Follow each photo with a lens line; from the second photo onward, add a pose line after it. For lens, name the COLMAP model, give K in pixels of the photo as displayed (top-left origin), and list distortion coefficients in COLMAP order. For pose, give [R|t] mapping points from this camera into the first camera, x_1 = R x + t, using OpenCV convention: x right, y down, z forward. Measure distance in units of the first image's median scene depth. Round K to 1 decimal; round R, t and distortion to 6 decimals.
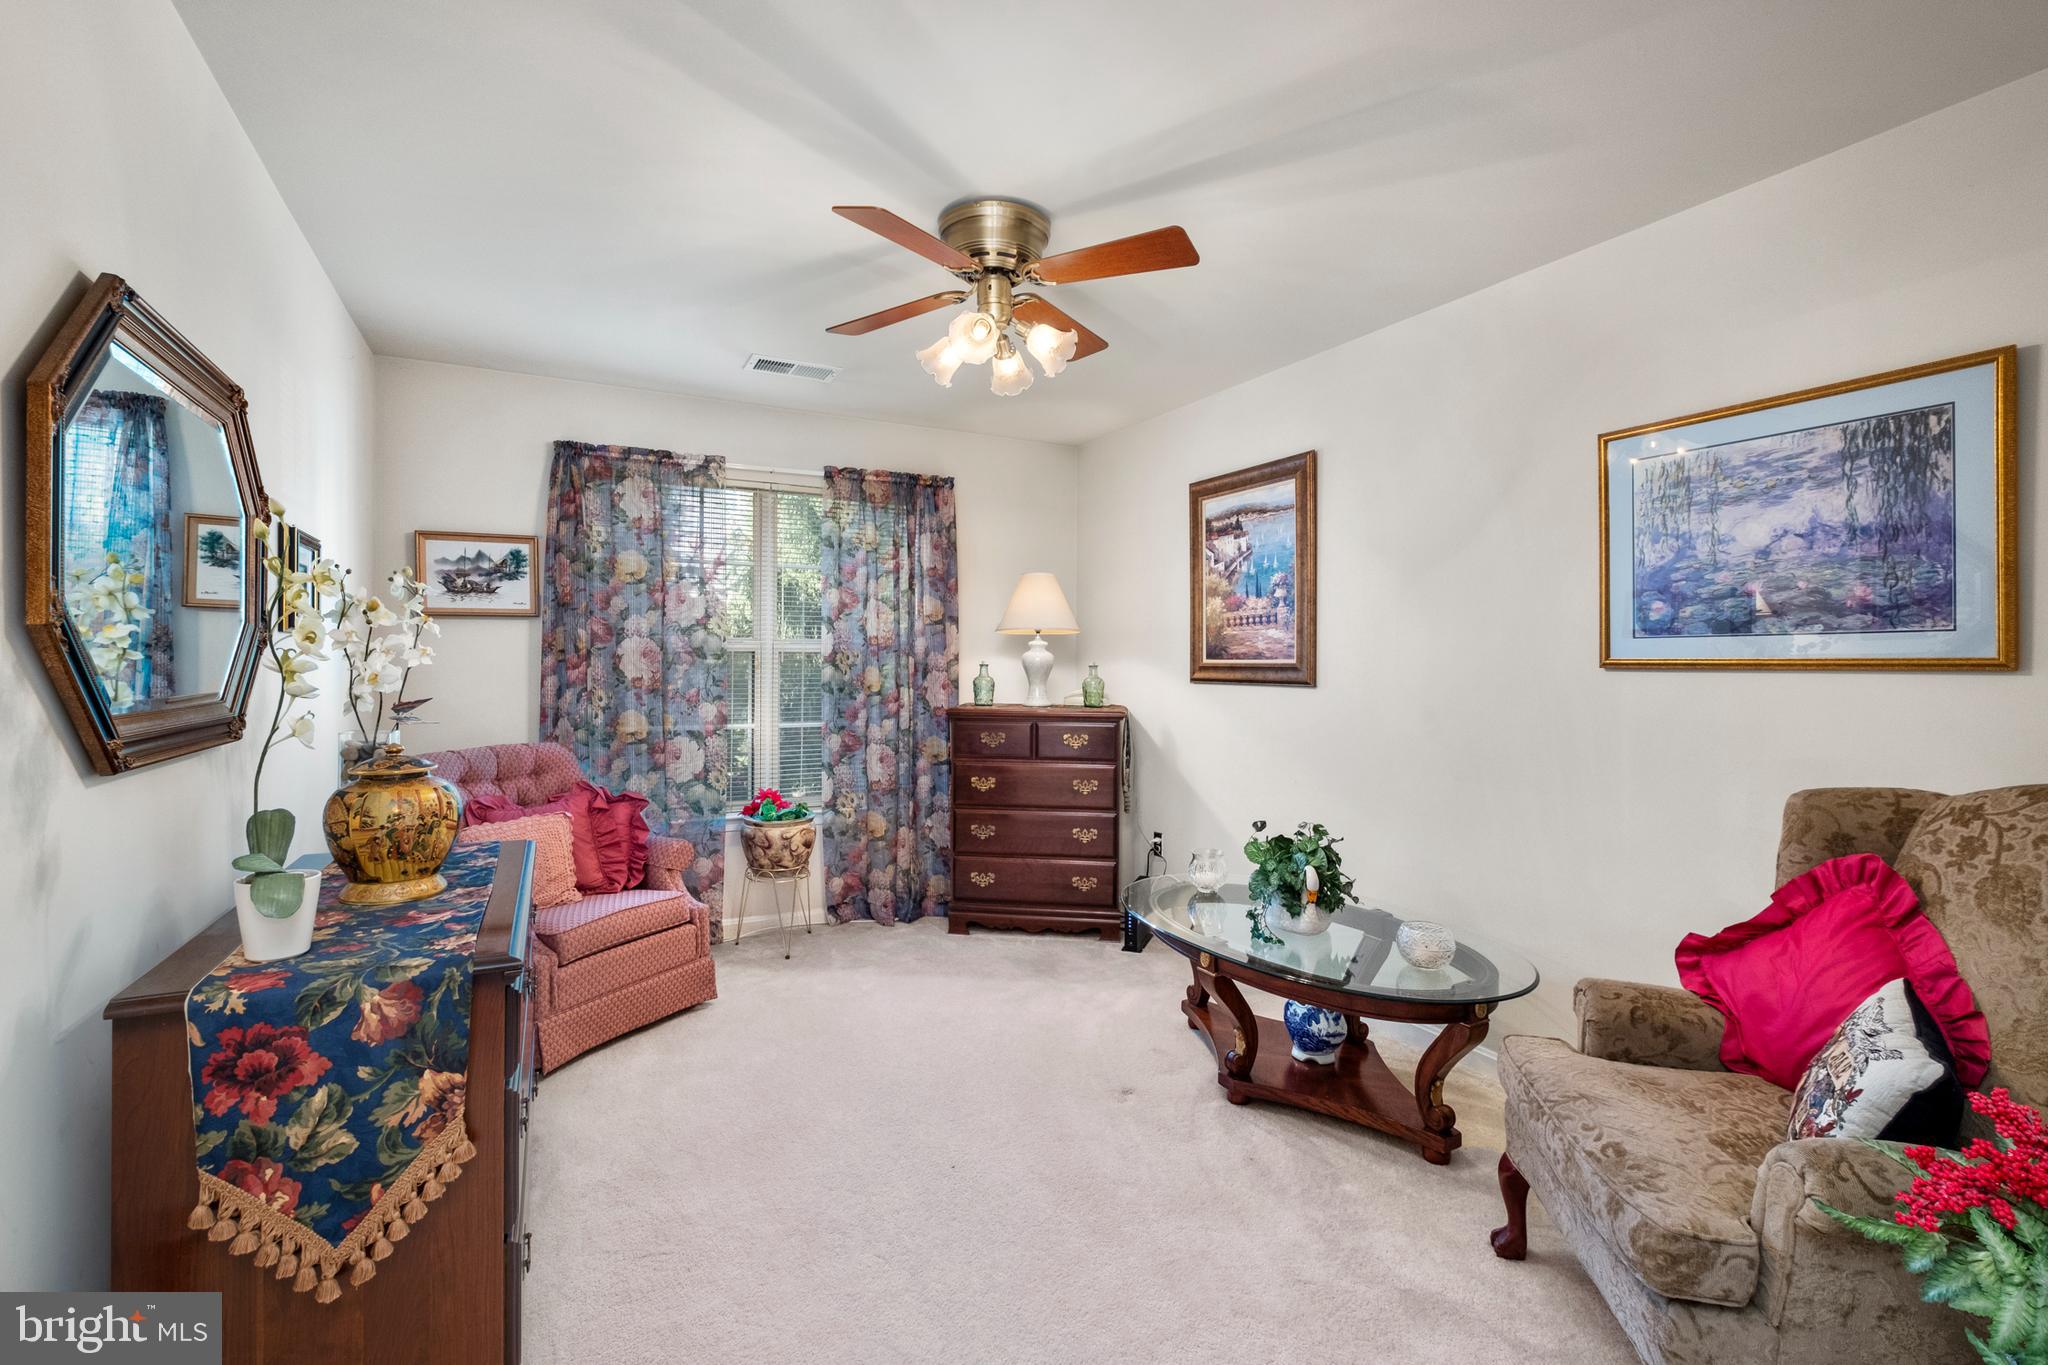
lens RADIAL K [[886.8, 0, 1024.0], [0, 886.8, 670.1], [0, 0, 1]] dist [-0.000699, -0.000219]
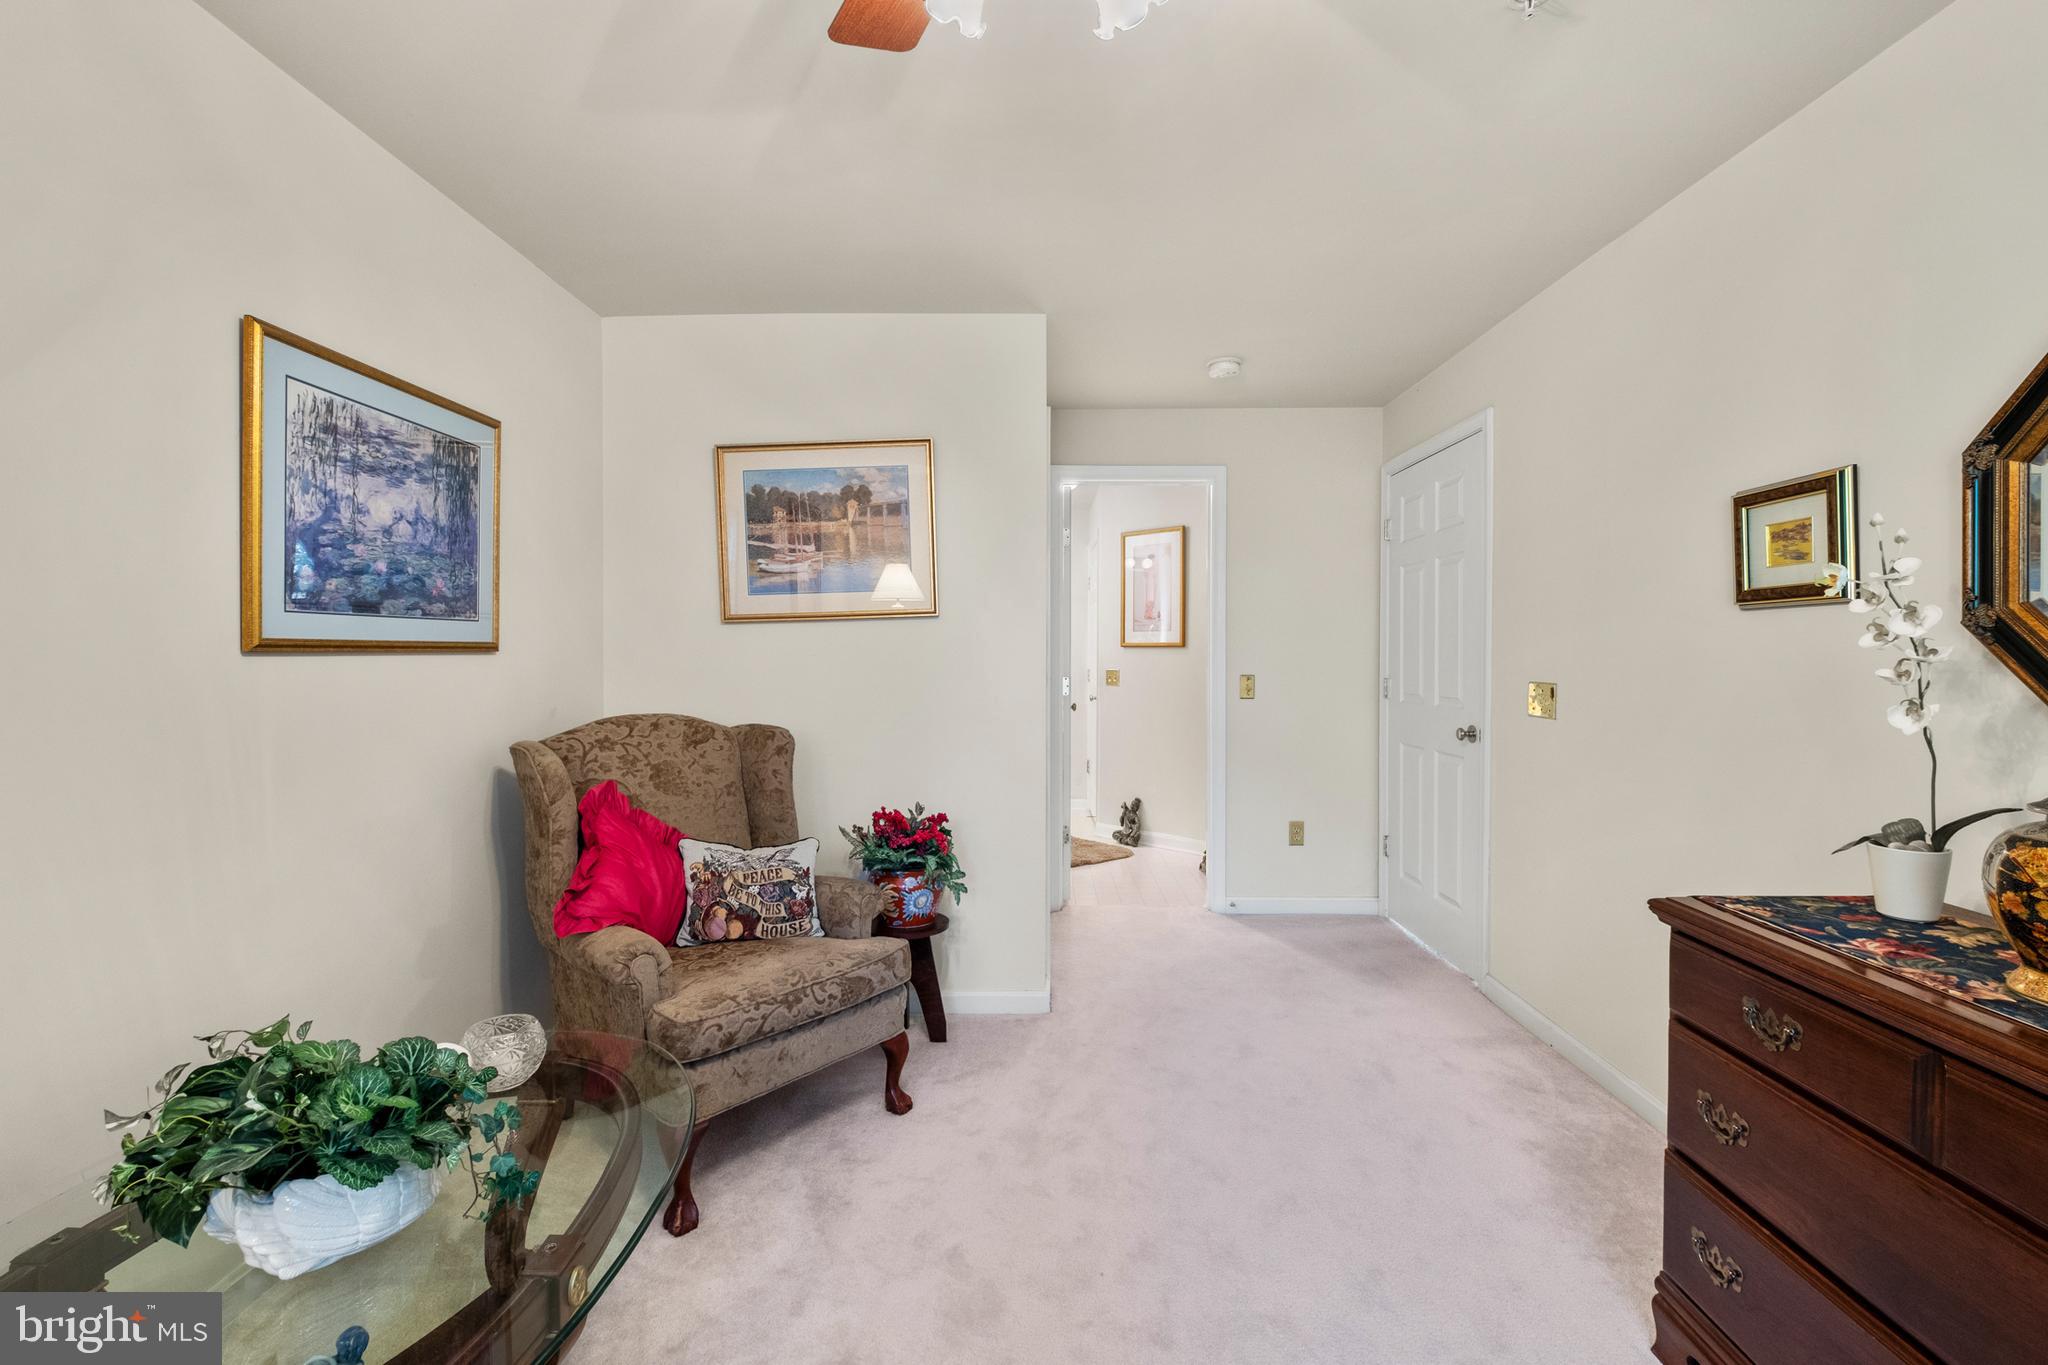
lens RADIAL K [[886.8, 0, 1024.6], [0, 886.8, 644.2], [0, 0, 1]] dist [-0.000699, -0.000219]
pose [[-0.873062, 0.002328, 0.487604, -0.245605], [0.003741, 0.999991, 0.001922, -0.008379], [-0.487596, 0.003502, -0.873063, 1.466551]]
